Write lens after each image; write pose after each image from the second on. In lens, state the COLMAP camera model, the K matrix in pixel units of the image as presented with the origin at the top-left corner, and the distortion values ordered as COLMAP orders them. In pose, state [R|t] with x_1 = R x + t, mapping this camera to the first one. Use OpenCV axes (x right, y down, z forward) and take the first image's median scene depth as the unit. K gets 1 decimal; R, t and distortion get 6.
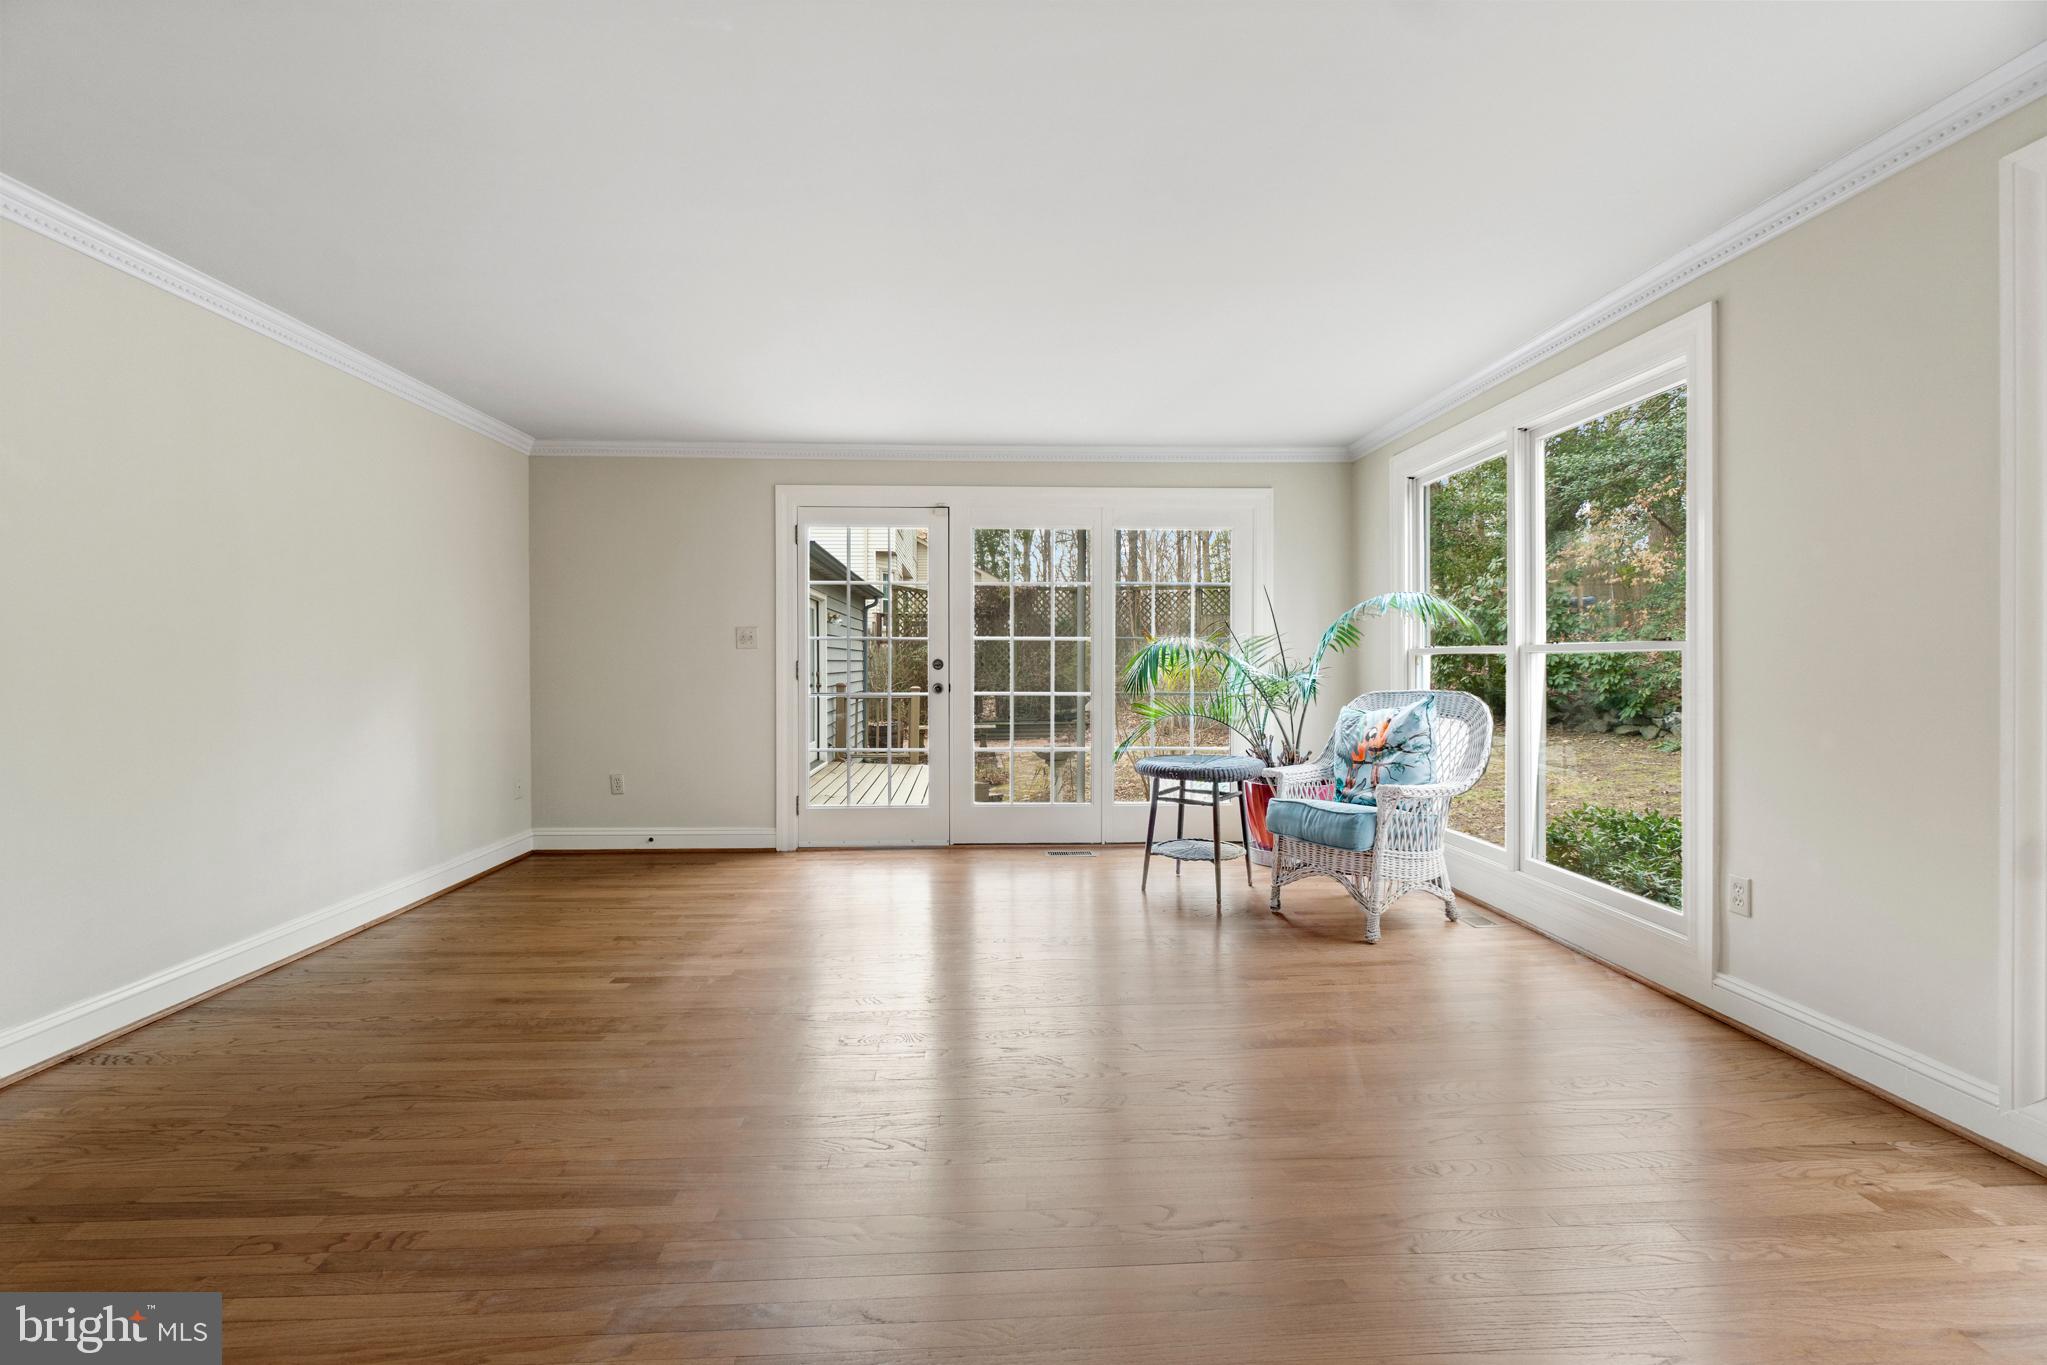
lens RADIAL K [[886.1, 0, 1019.4], [0, 886.1, 663.4], [0, 0, 1]] dist [-0.002360, -0.000162]
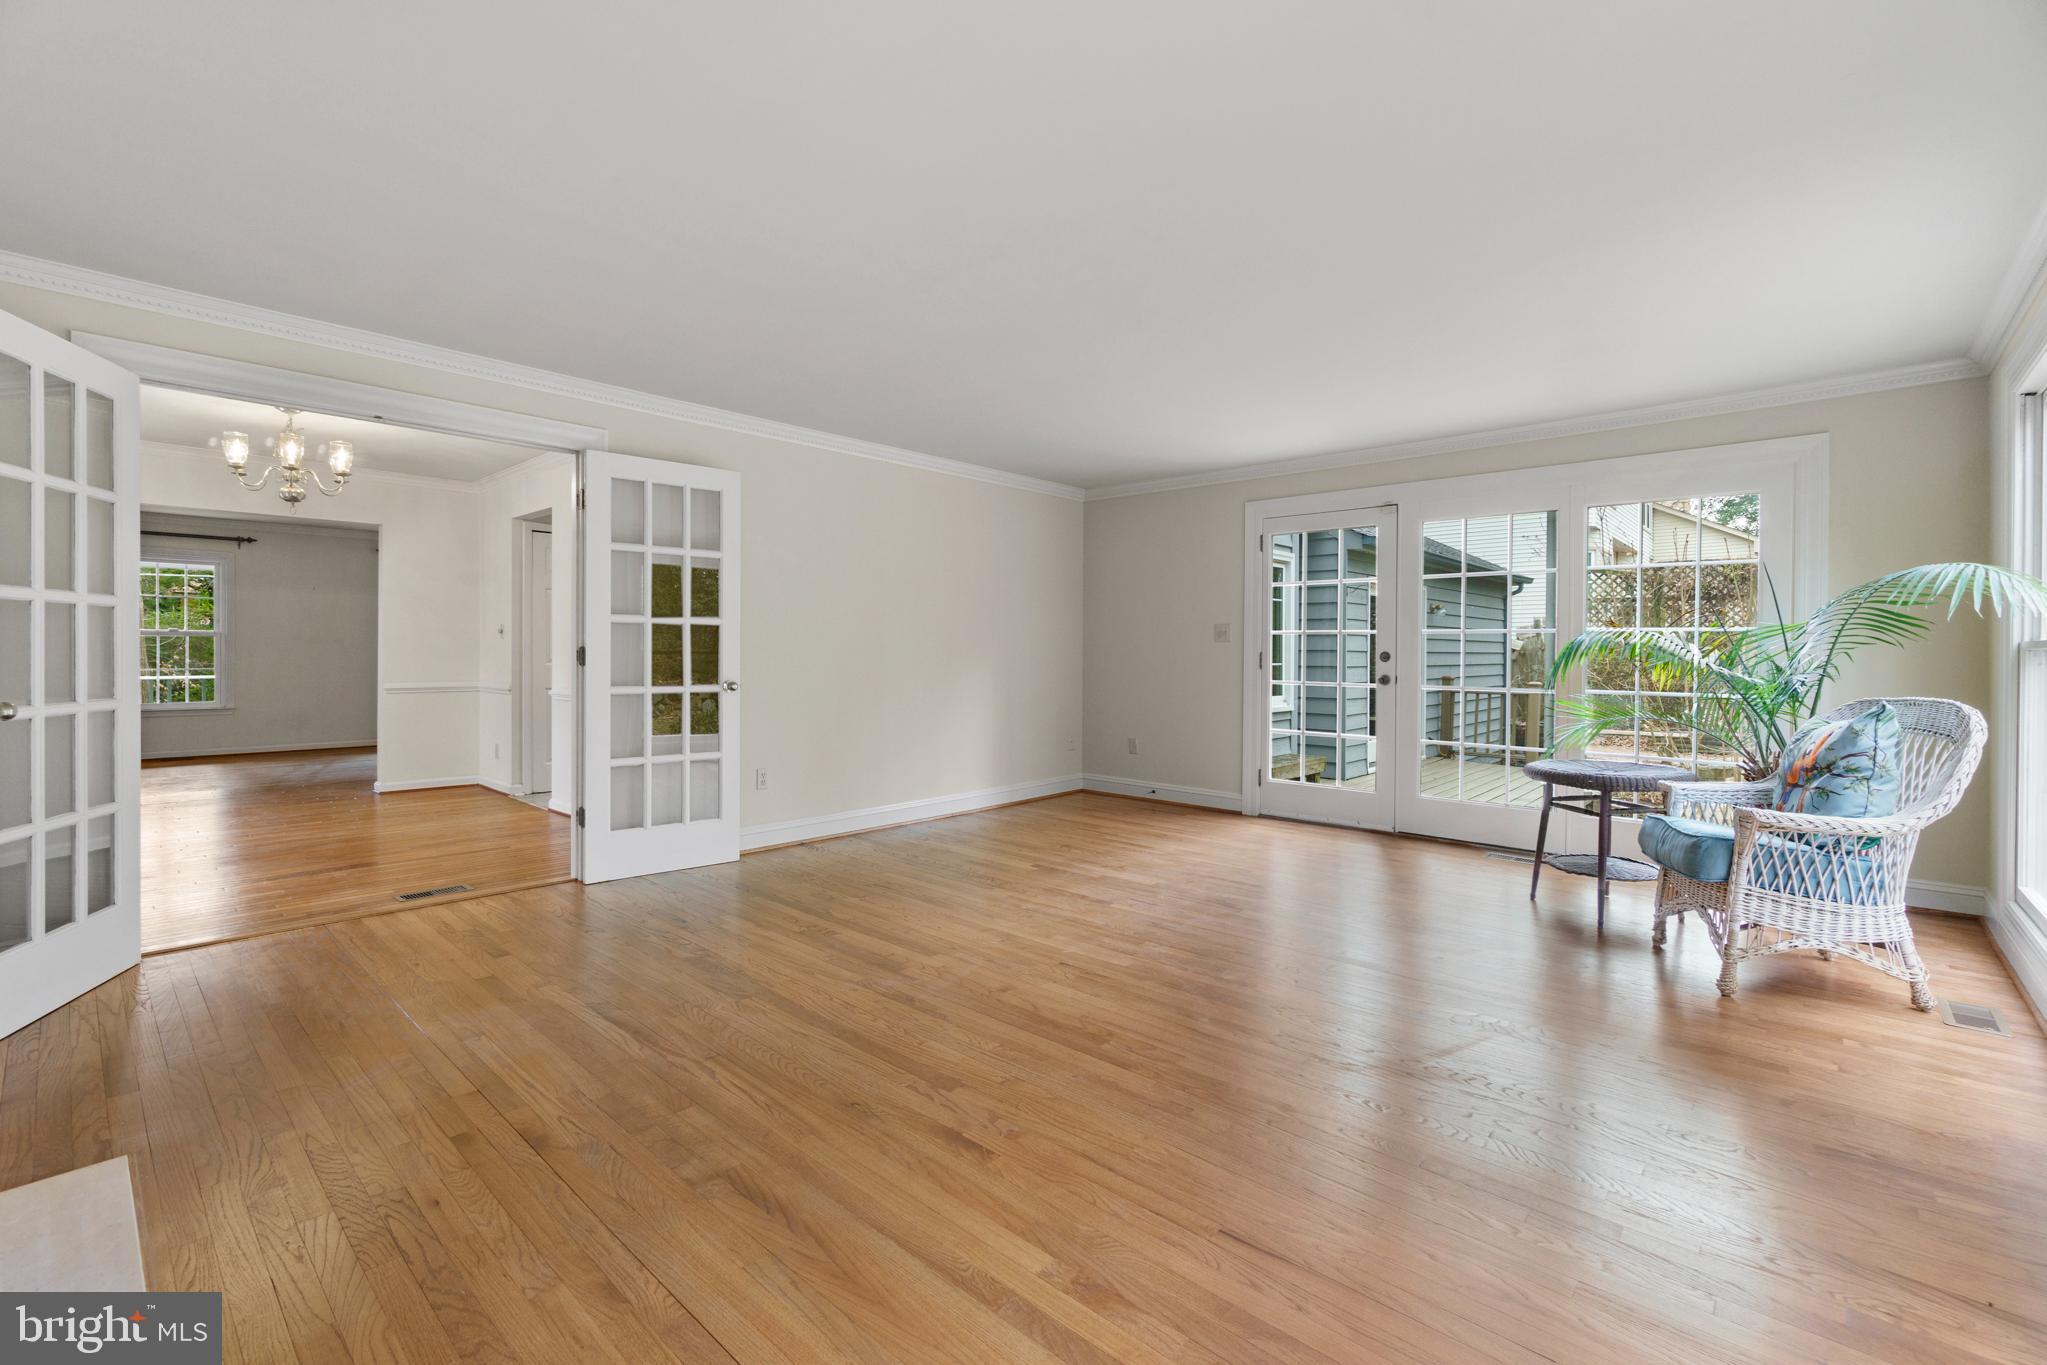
lens RADIAL K [[886.1, 0, 1004.5], [0, 886.1, 653.1], [0, 0, 1]] dist [-0.002360, -0.000162]
pose [[0.697317, 0.007451, -0.716724, 0.451779], [-0.007861, 0.999965, 0.002748, -0.003748], [0.716720, 0.003717, 0.697351, -0.064170]]
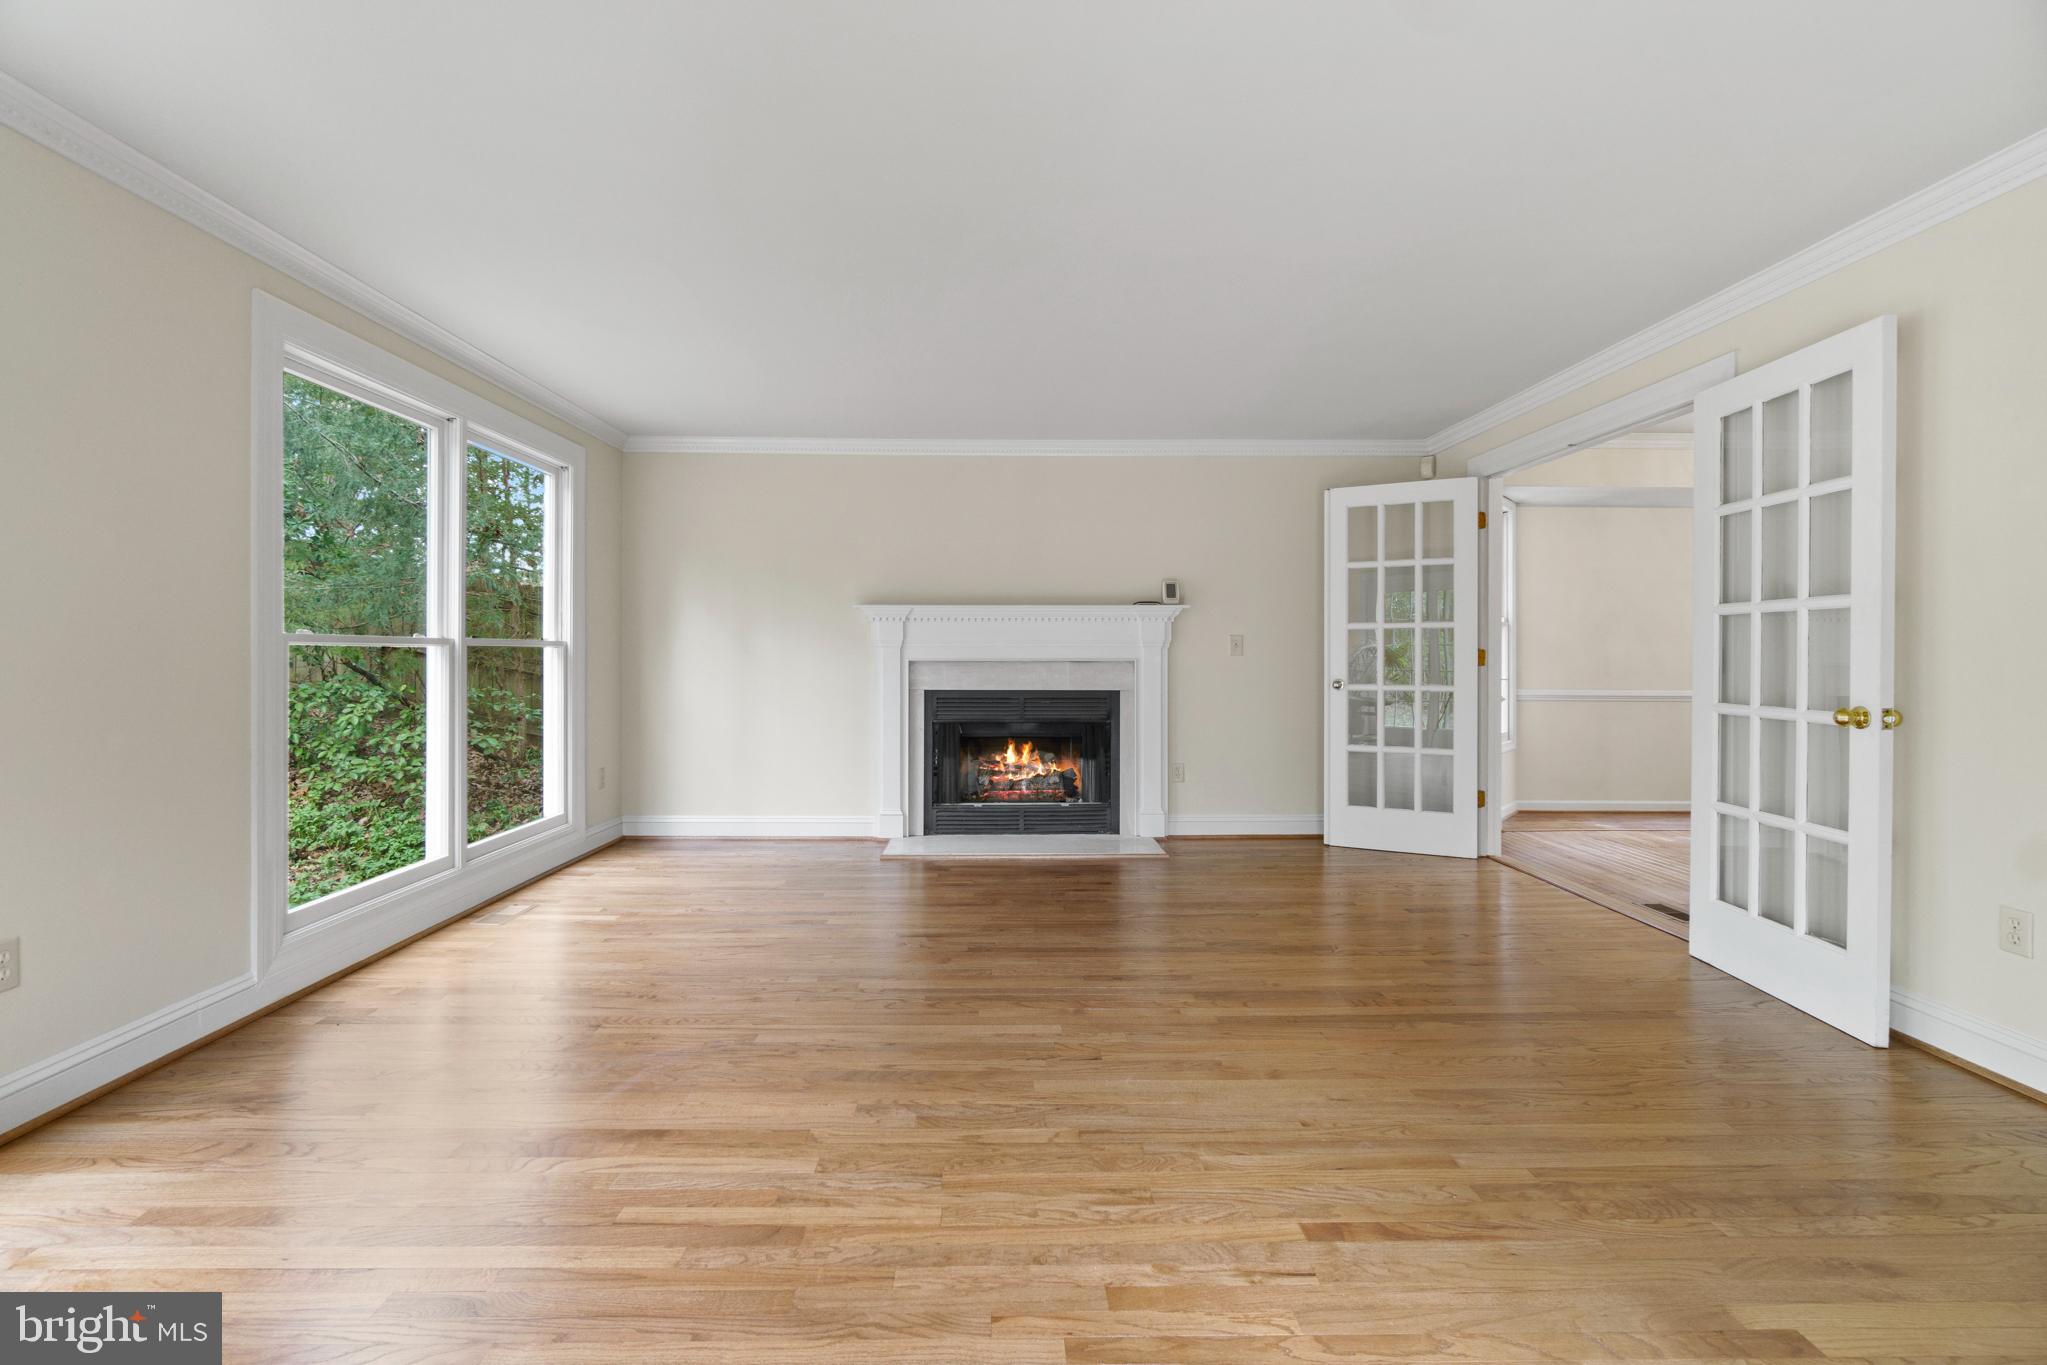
lens RADIAL K [[886.1, 0, 1012.3], [0, 886.1, 661.8], [0, 0, 1]] dist [-0.002360, -0.000162]
pose [[-0.999368, 0.000787, 0.035537, -0.046451], [0.001074, 0.999967, 0.008073, -0.000996], [-0.035529, 0.008106, -0.999336, 1.143818]]
